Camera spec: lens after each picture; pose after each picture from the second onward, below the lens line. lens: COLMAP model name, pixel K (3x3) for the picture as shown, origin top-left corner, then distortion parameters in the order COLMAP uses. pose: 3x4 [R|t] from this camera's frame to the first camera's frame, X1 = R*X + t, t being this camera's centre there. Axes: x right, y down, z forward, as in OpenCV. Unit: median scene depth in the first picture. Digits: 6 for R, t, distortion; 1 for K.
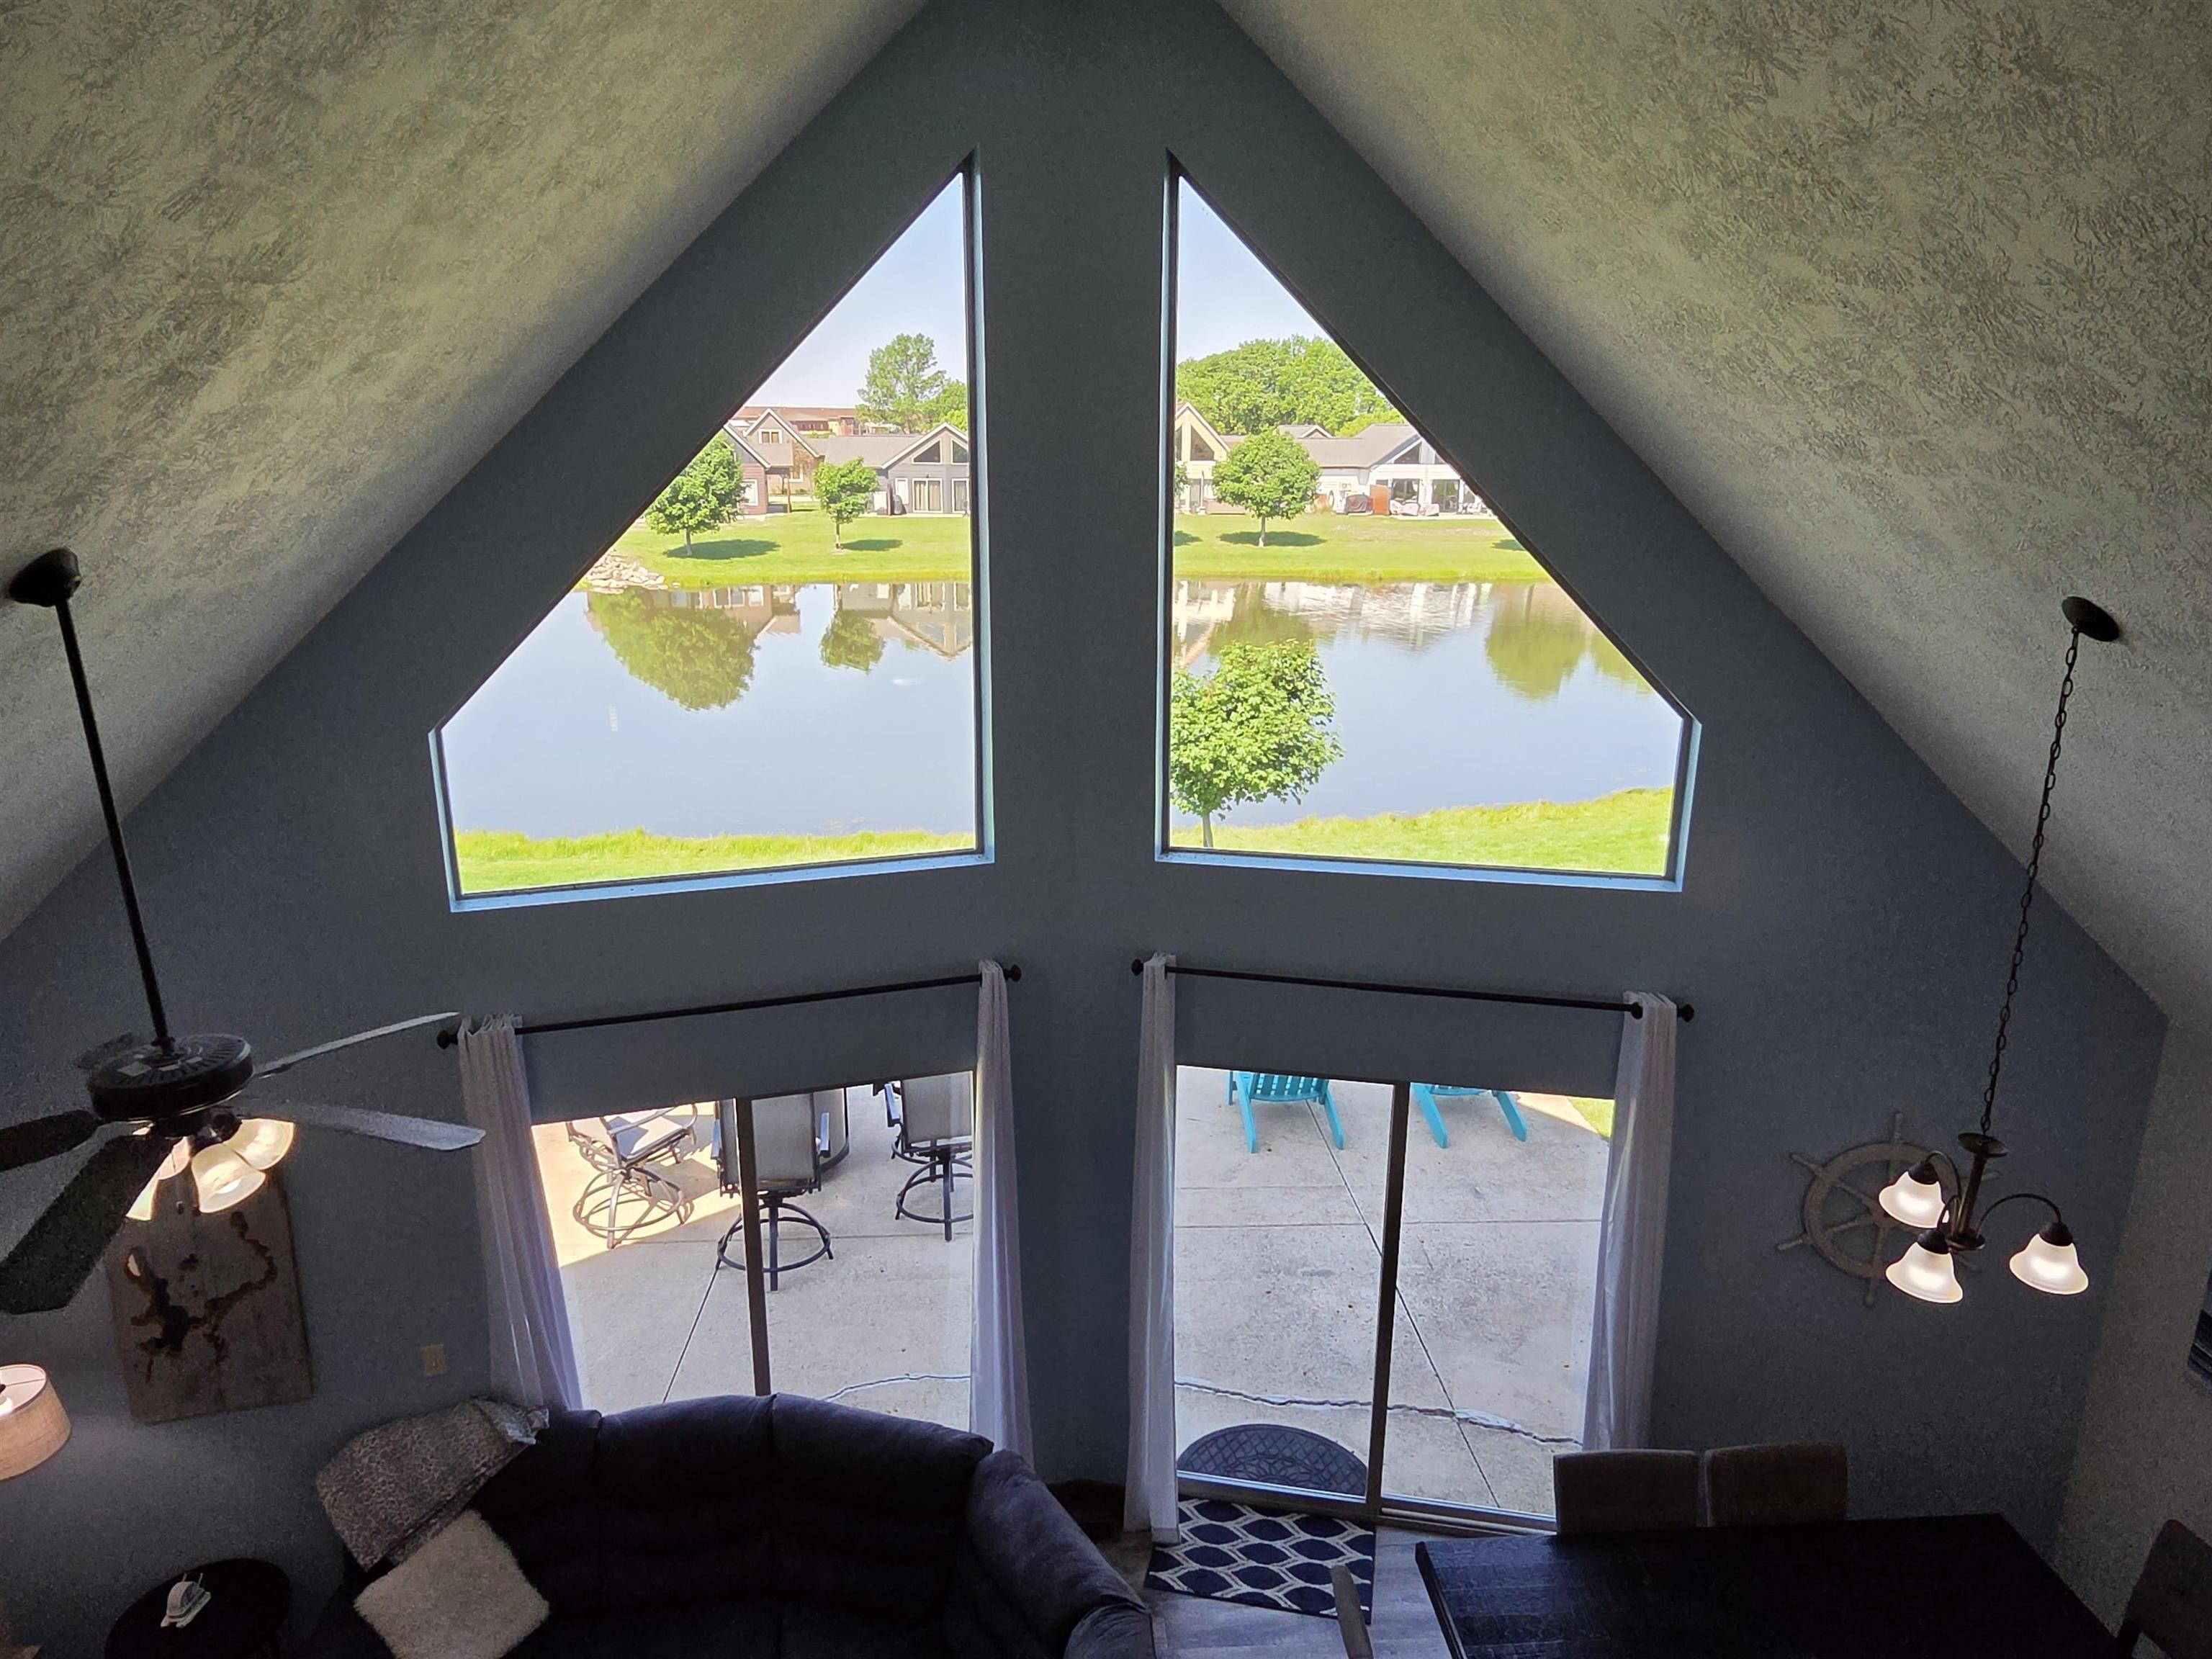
lens RADIAL K [[1436.5, 0, 1106.0], [0, 1436.5, 829.5], [0, 0, 1]] dist [0.000472, -0.007000]
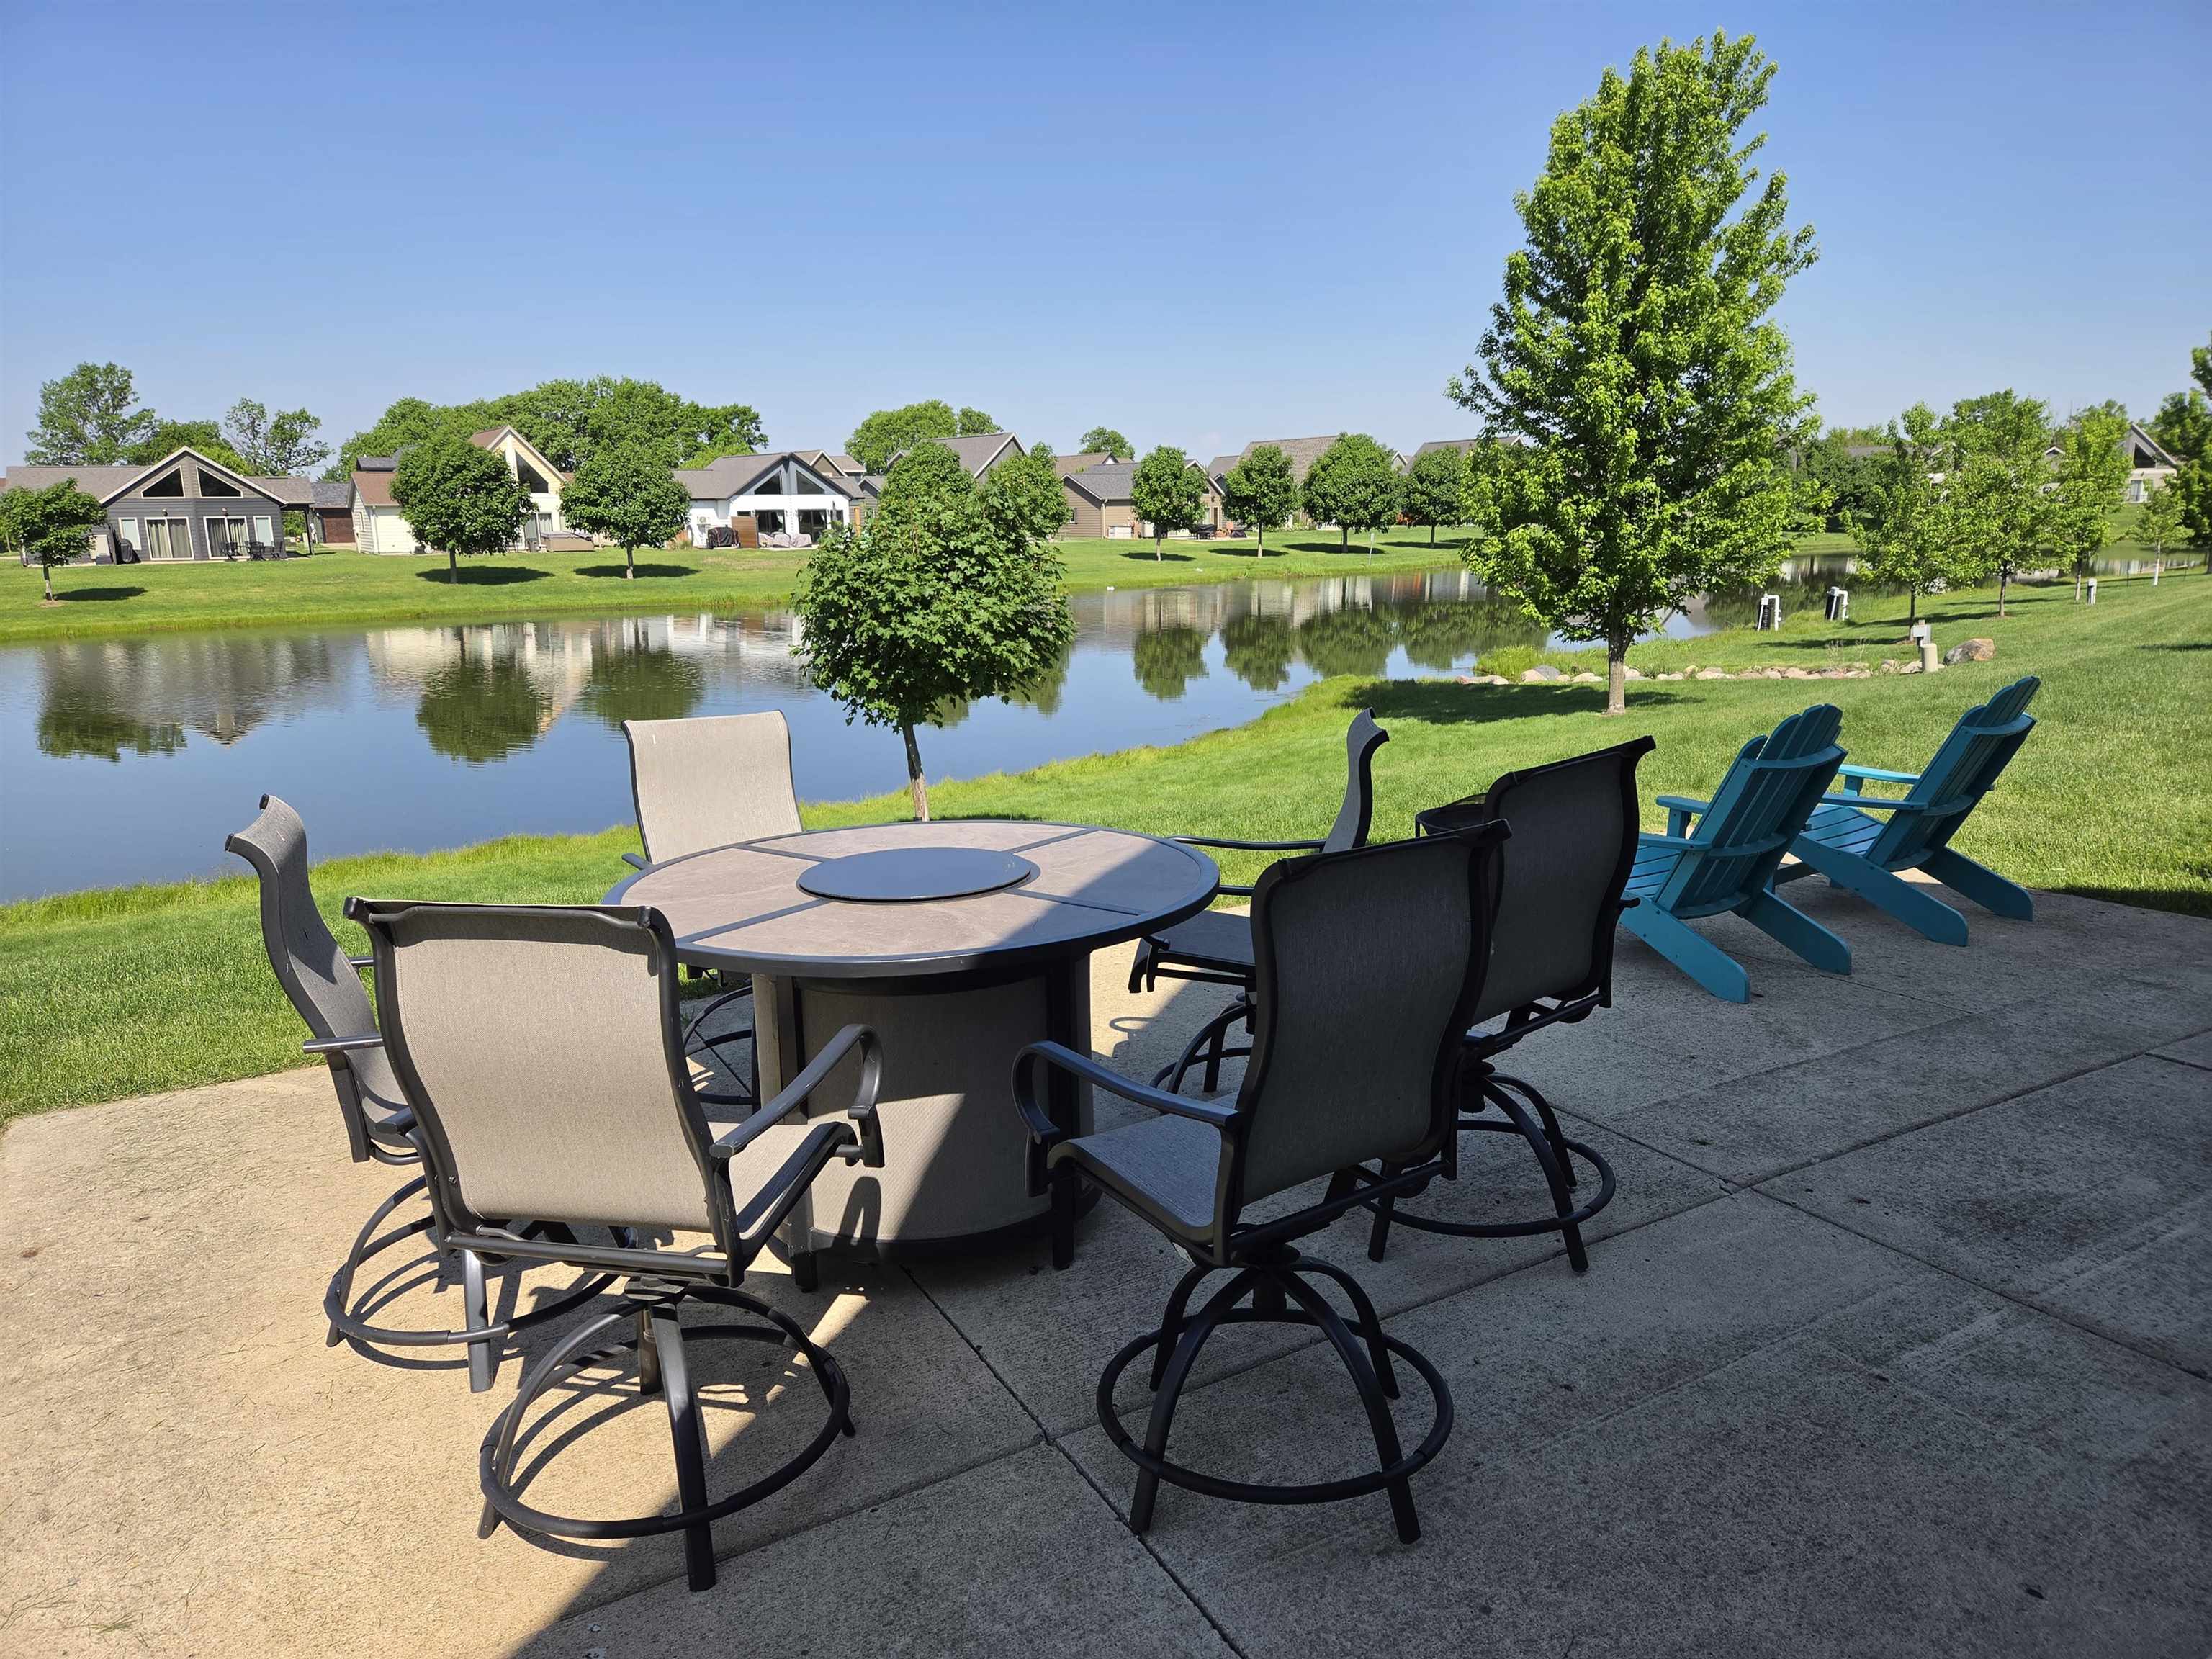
lens RADIAL K [[1457.6, 0, 1106.0], [0, 1457.6, 829.5], [0, 0, 1]] dist [0.069568, -0.069373]
pose [[0.894733, -0.116740, 0.431075, -0.043056], [0.139349, 0.990018, -0.021122, 0.018339], [-0.424306, 0.078969, 0.902069, 0.078620]]
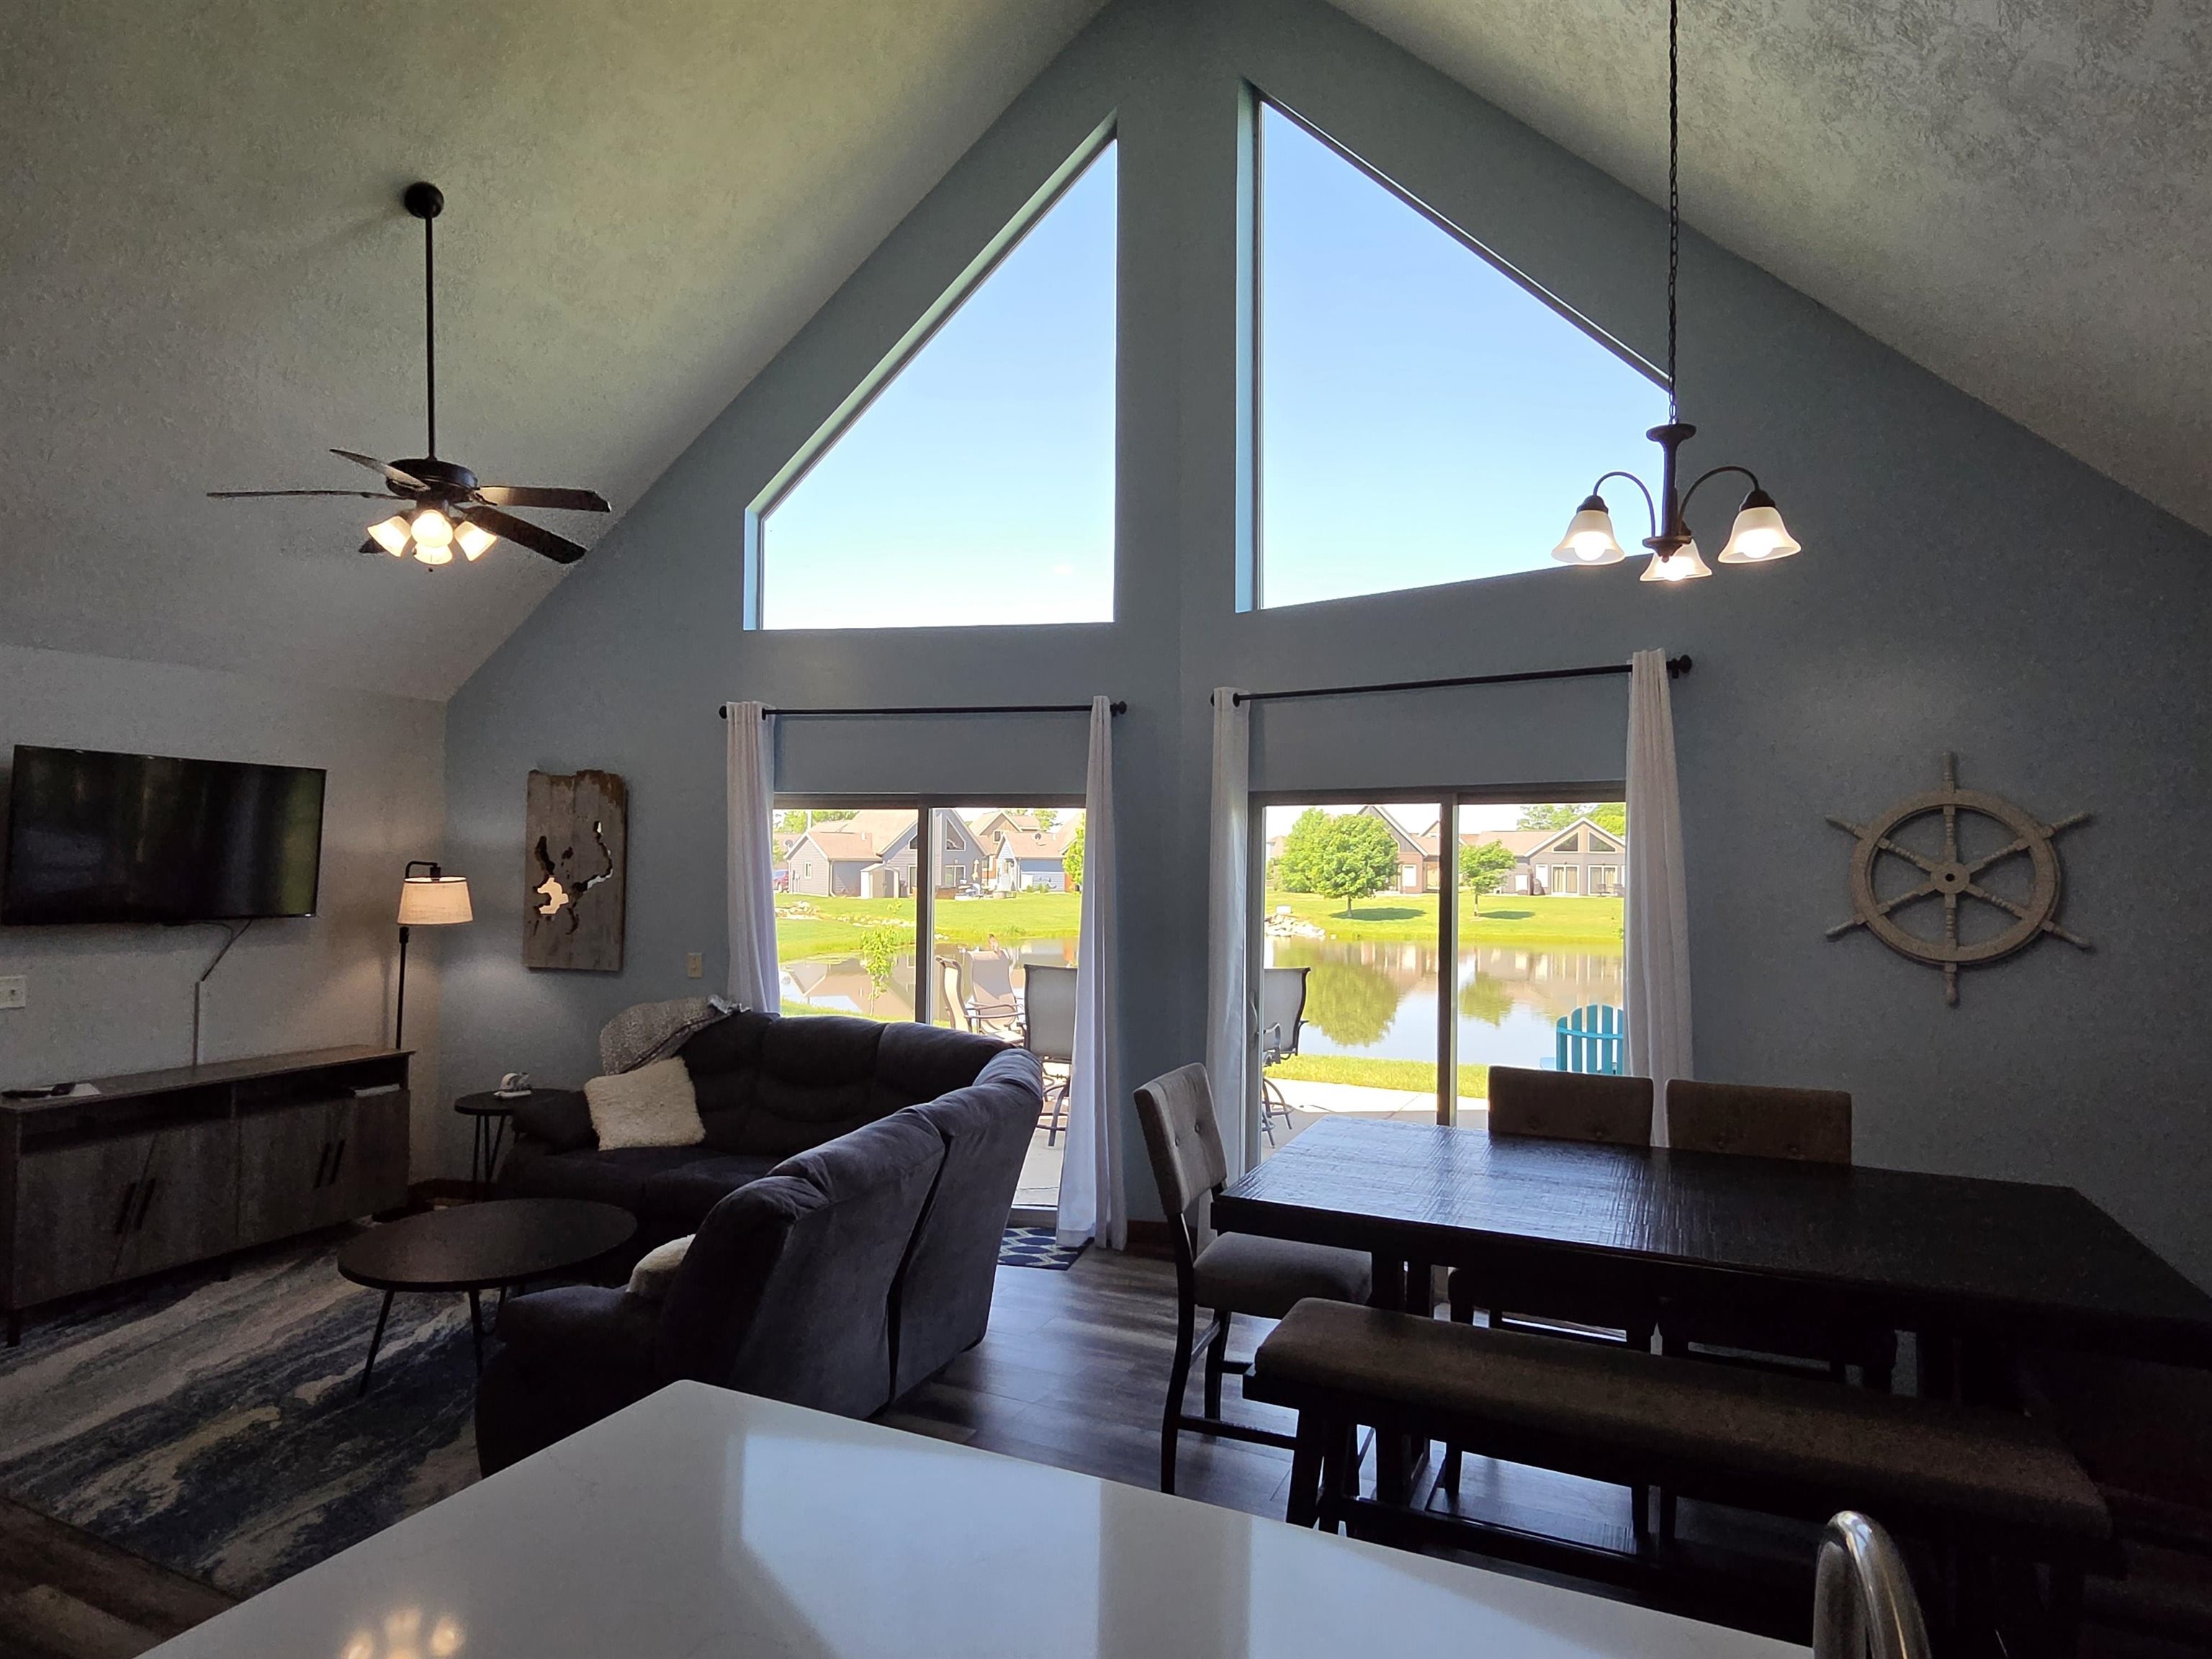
lens RADIAL K [[1236.3, 0, 1109.8], [0, 1236.3, 836.9], [0, 0, 1]] dist [0.003887, -0.012393]
pose [[0.878542, -0.004144, -0.477647, 0.032266], [-0.132440, 0.958644, -0.251917, 0.035159], [0.458937, 0.284579, 0.841660, 0.009933]]
